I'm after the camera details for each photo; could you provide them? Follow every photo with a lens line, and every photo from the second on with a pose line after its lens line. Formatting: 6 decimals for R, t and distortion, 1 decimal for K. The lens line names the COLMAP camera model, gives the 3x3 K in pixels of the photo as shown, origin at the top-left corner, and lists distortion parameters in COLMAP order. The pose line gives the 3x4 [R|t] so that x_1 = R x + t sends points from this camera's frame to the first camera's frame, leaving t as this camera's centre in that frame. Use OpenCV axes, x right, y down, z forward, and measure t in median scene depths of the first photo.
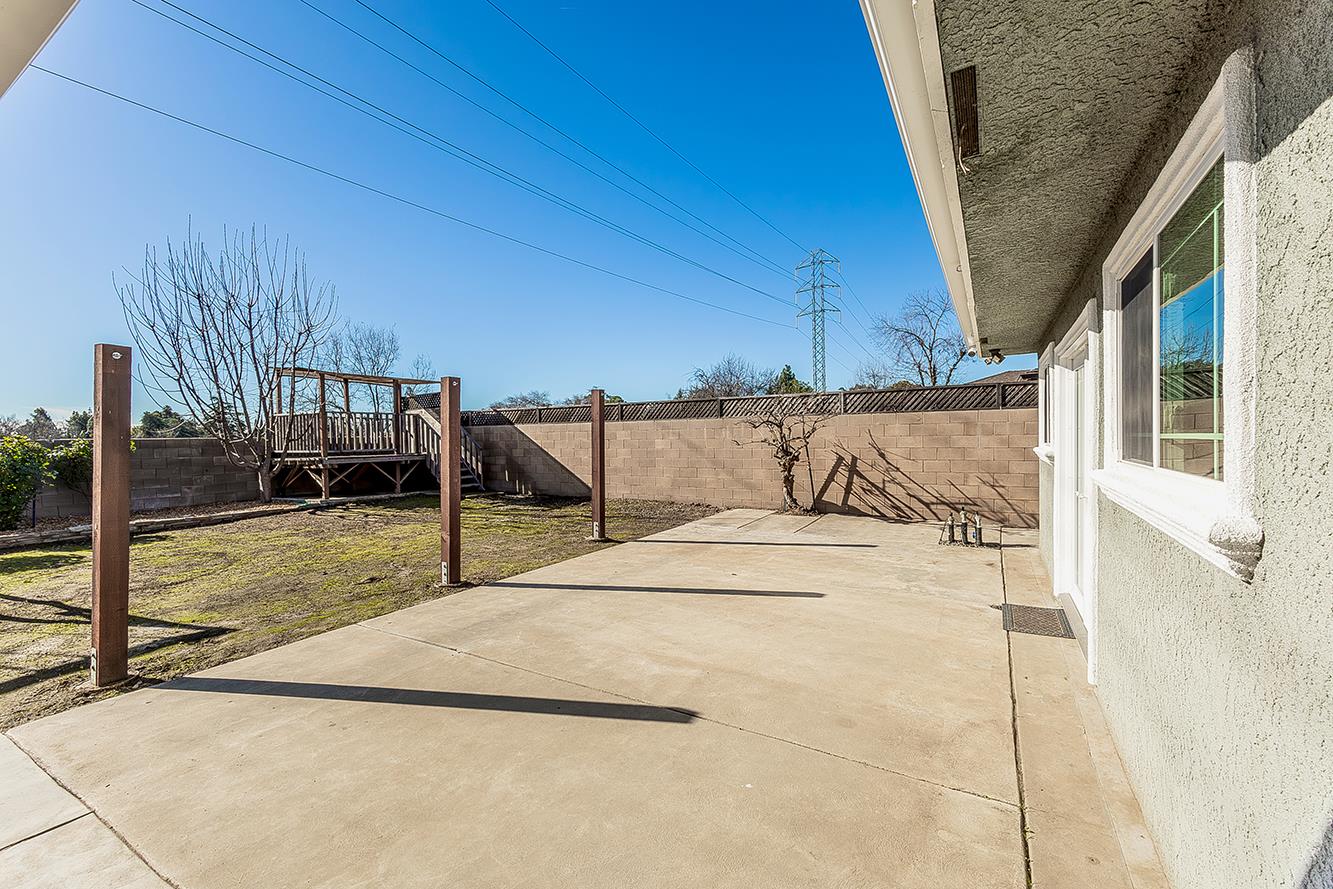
lens RADIAL K [[559.7, 0, 664.7], [0, 559.7, 453.3], [0, 0, 1]] dist [0.003000, -0.000904]
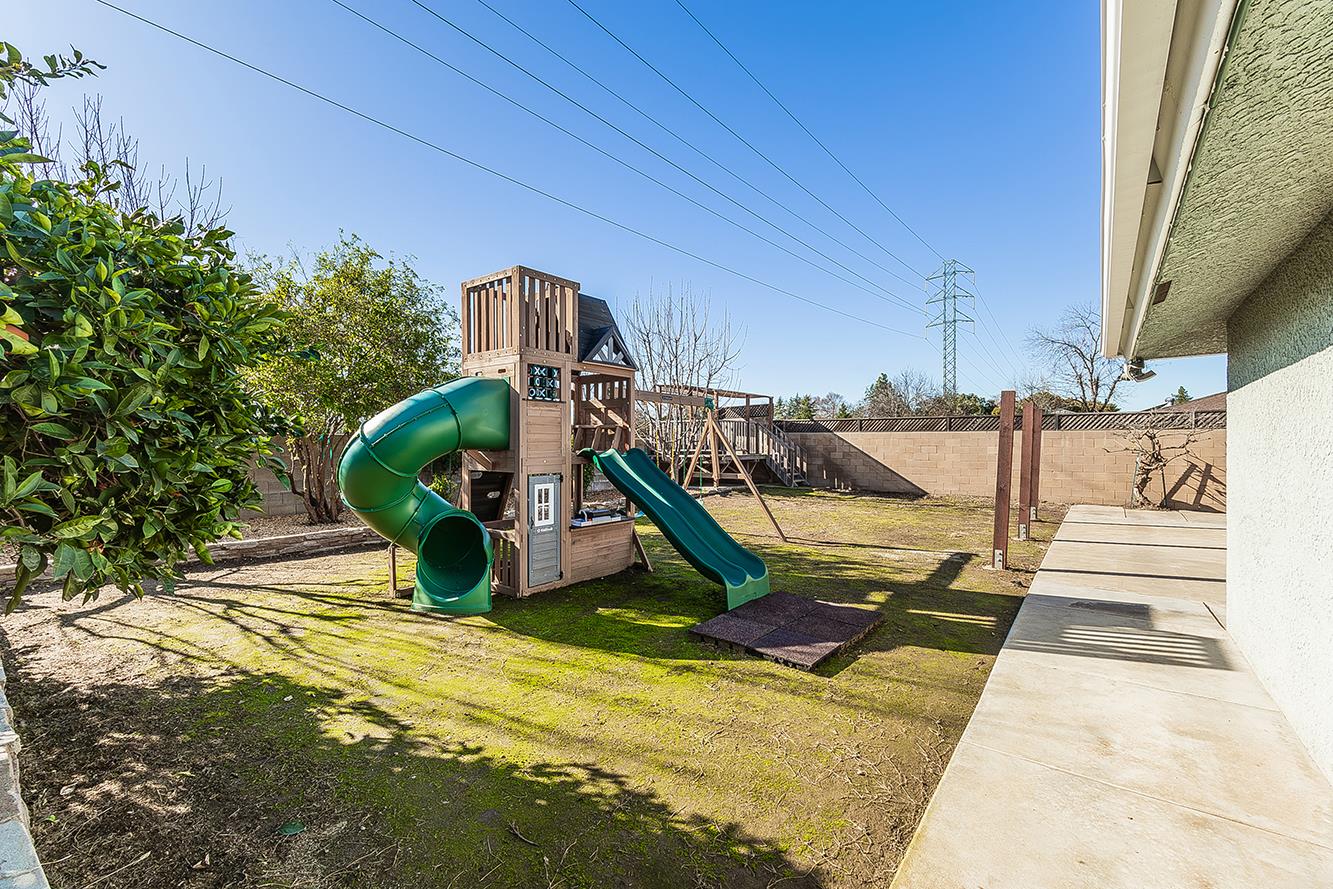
lens RADIAL K [[559.7, 0, 666.2], [0, 559.7, 448.7], [0, 0, 1]] dist [0.003000, -0.000904]
pose [[0.991074, 0.021126, -0.131631, -0.484100], [-0.023777, 0.999544, -0.018598, 0.016523], [0.131178, 0.021562, 0.991124, -0.264984]]
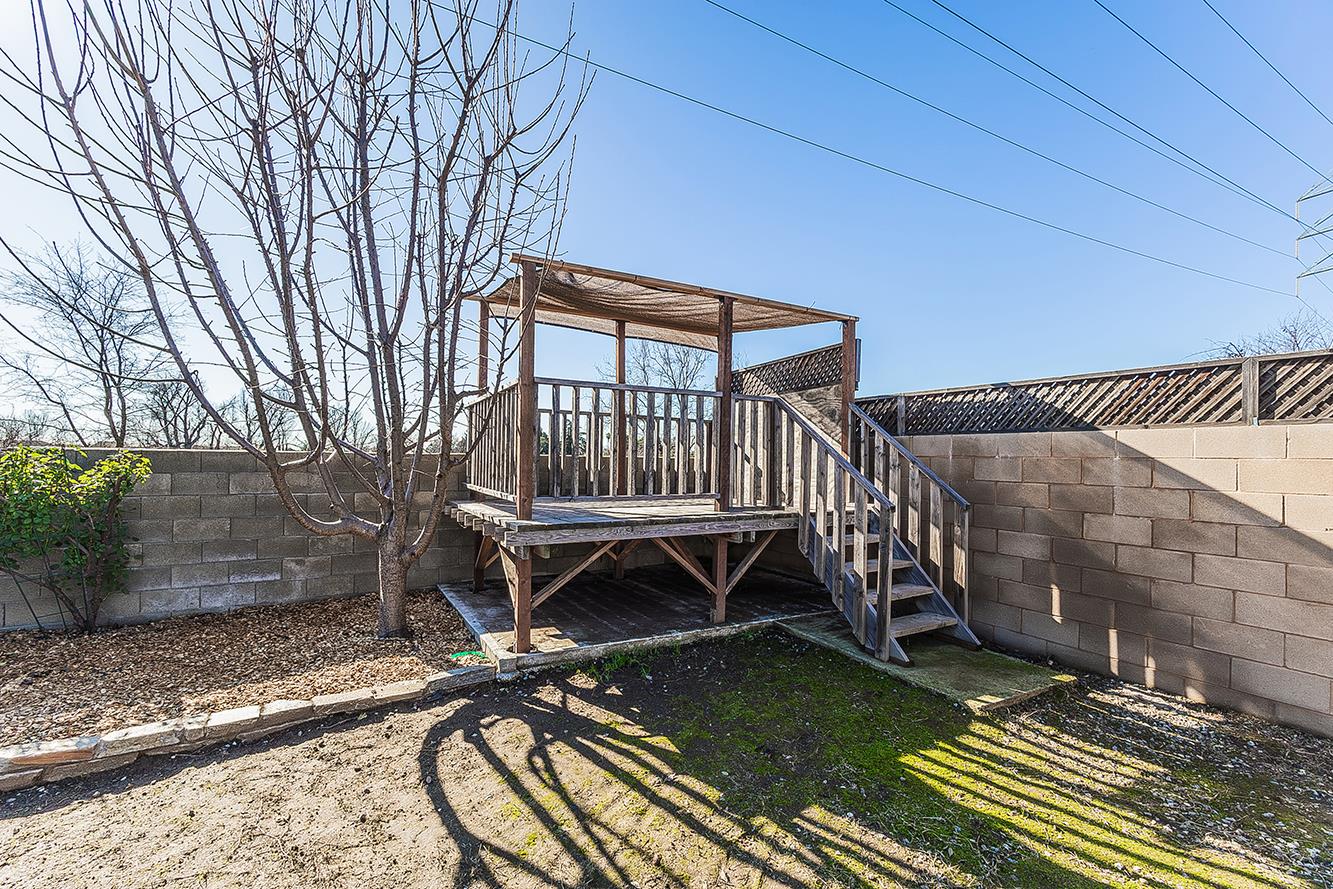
lens RADIAL K [[559.7, 0, 655.9], [0, 559.7, 448.4], [0, 0, 1]] dist [0.003000, -0.000904]
pose [[0.860147, 0.018860, -0.509698, -0.327244], [-0.042230, 0.998518, -0.034318, -0.022596], [0.508296, 0.051043, 0.859669, 0.659965]]
